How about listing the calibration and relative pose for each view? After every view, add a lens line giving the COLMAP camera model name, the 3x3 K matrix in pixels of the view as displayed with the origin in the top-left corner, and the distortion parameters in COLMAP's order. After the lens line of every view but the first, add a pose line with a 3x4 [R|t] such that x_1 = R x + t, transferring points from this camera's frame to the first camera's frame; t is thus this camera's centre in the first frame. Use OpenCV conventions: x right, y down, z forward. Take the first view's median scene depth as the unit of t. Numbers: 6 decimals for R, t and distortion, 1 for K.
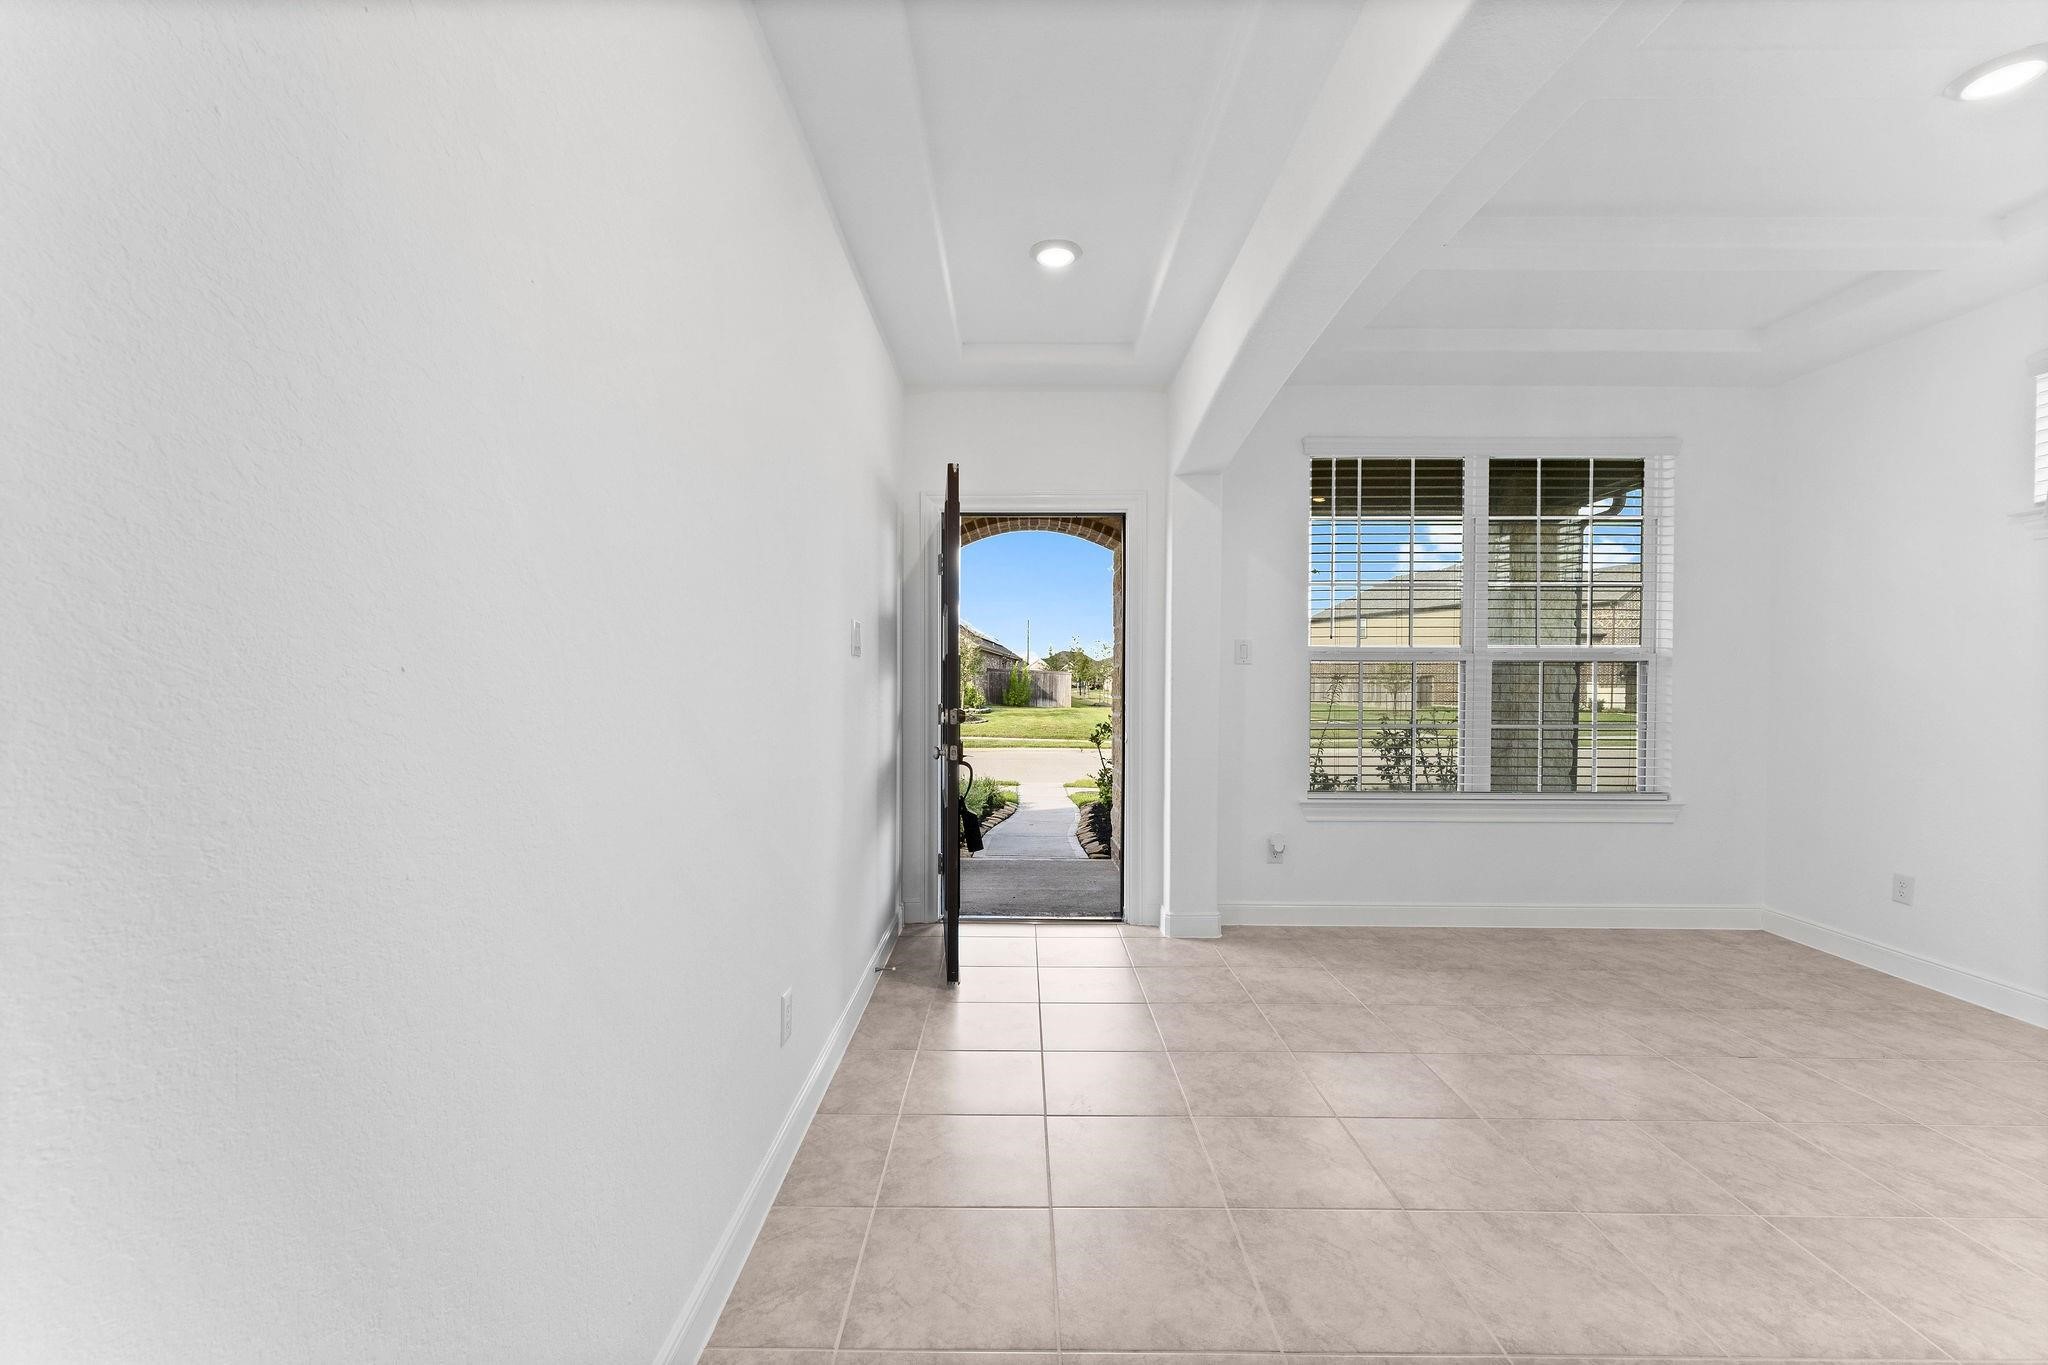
lens RADIAL K [[835.2, 0, 1011.5], [0, 835.2, 688.6], [0, 0, 1]] dist [-0.000785, -0.000086]
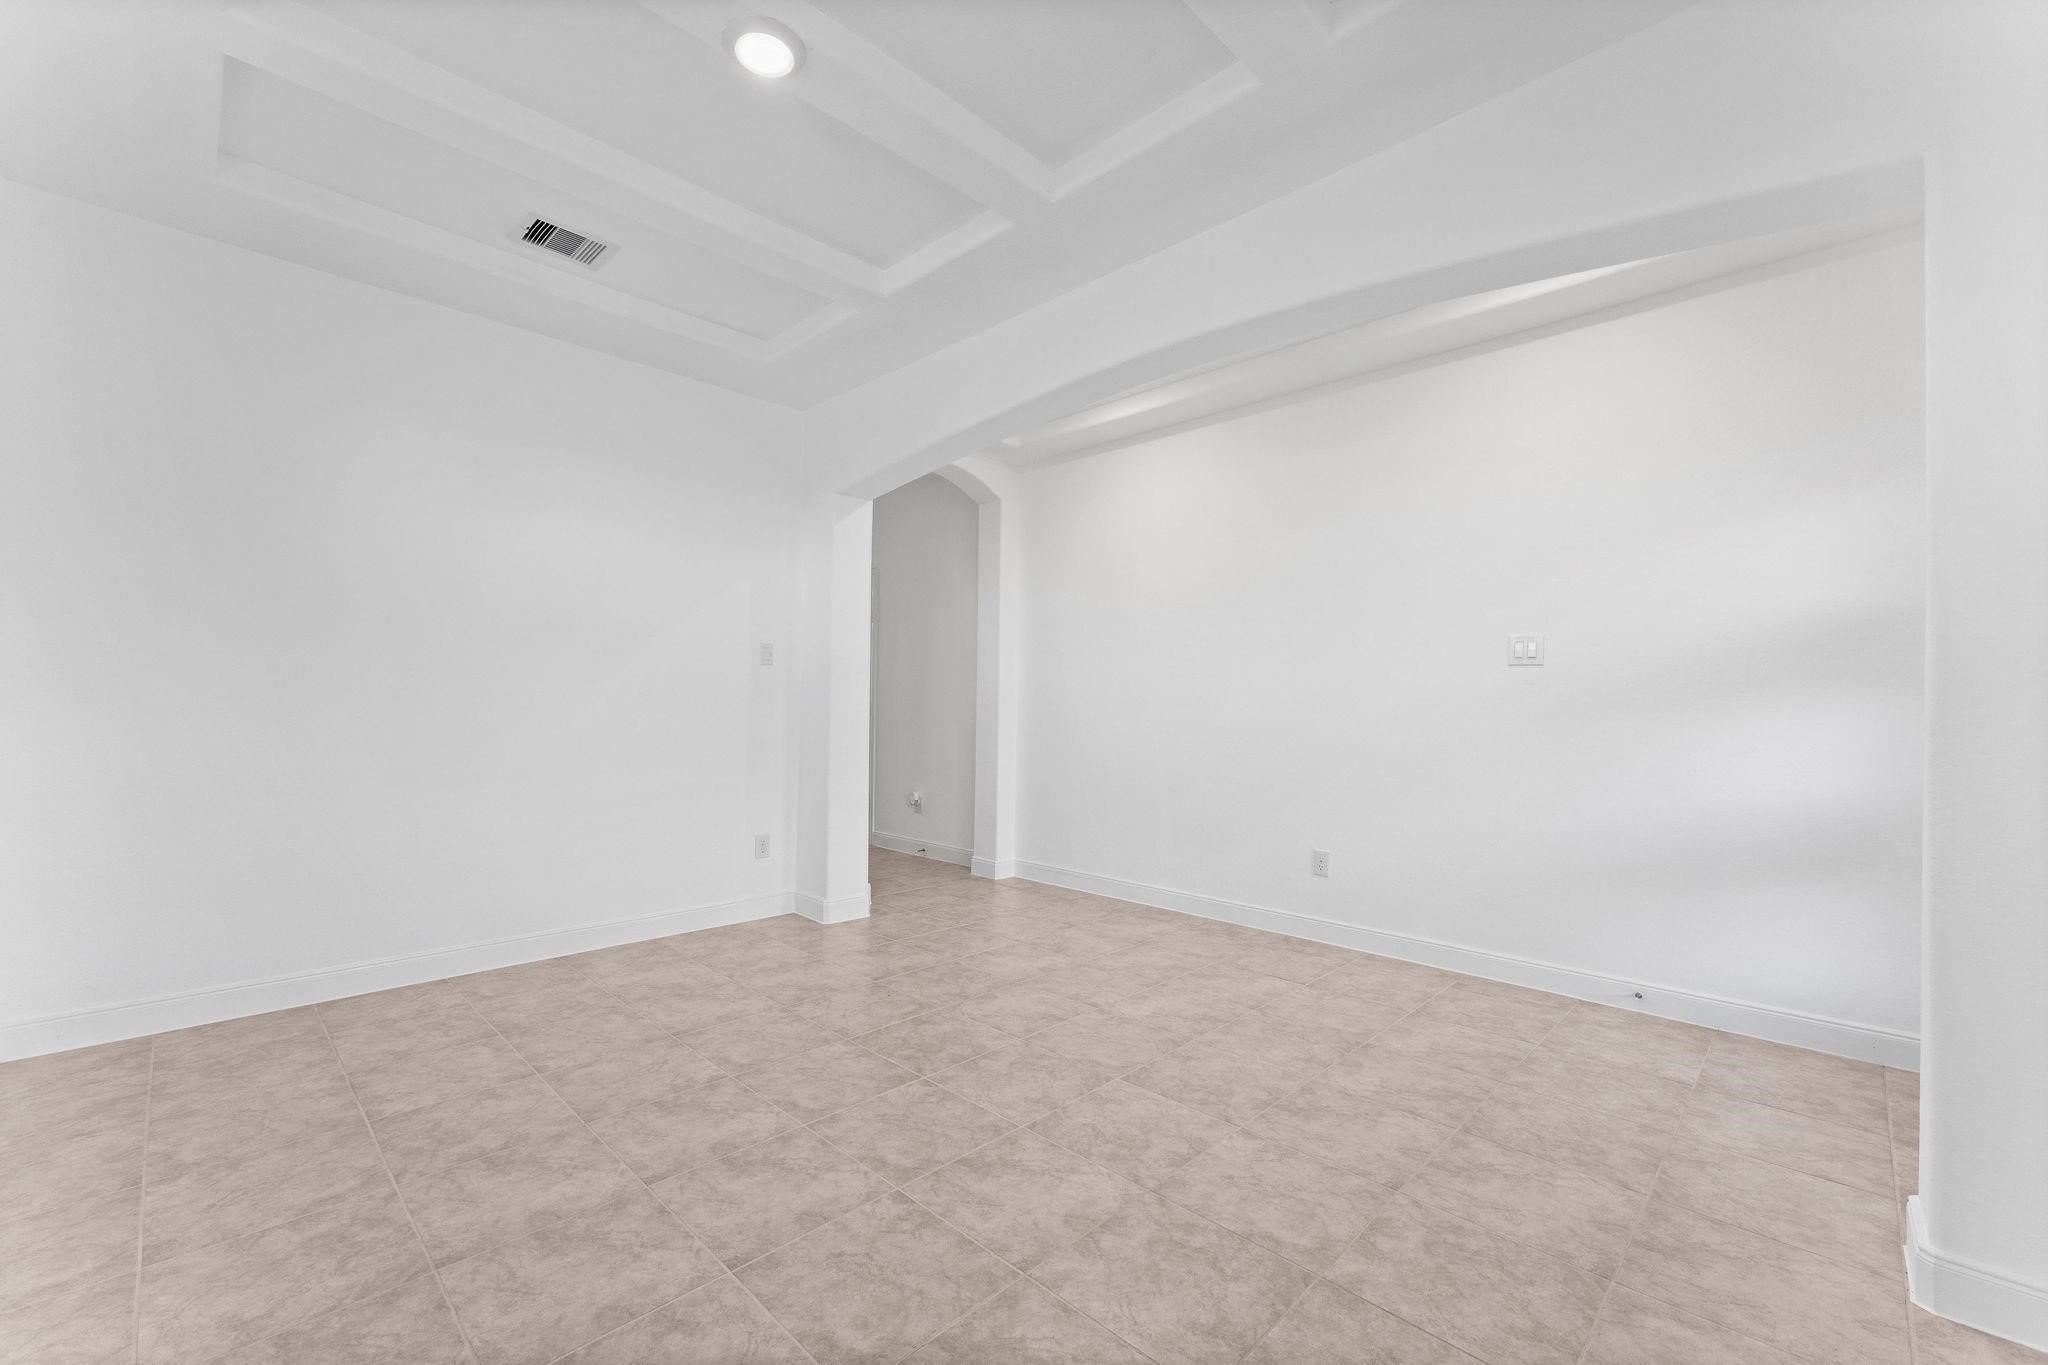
lens RADIAL K [[835.2, 0, 1018.6], [0, 835.2, 695.1], [0, 0, 1]] dist [-0.000785, -0.000086]
pose [[-0.698132, -0.023129, -0.715595, 0.978251], [-0.025910, 0.999640, -0.007032, 0.025086], [0.715500, 0.013632, -0.698480, 1.128743]]
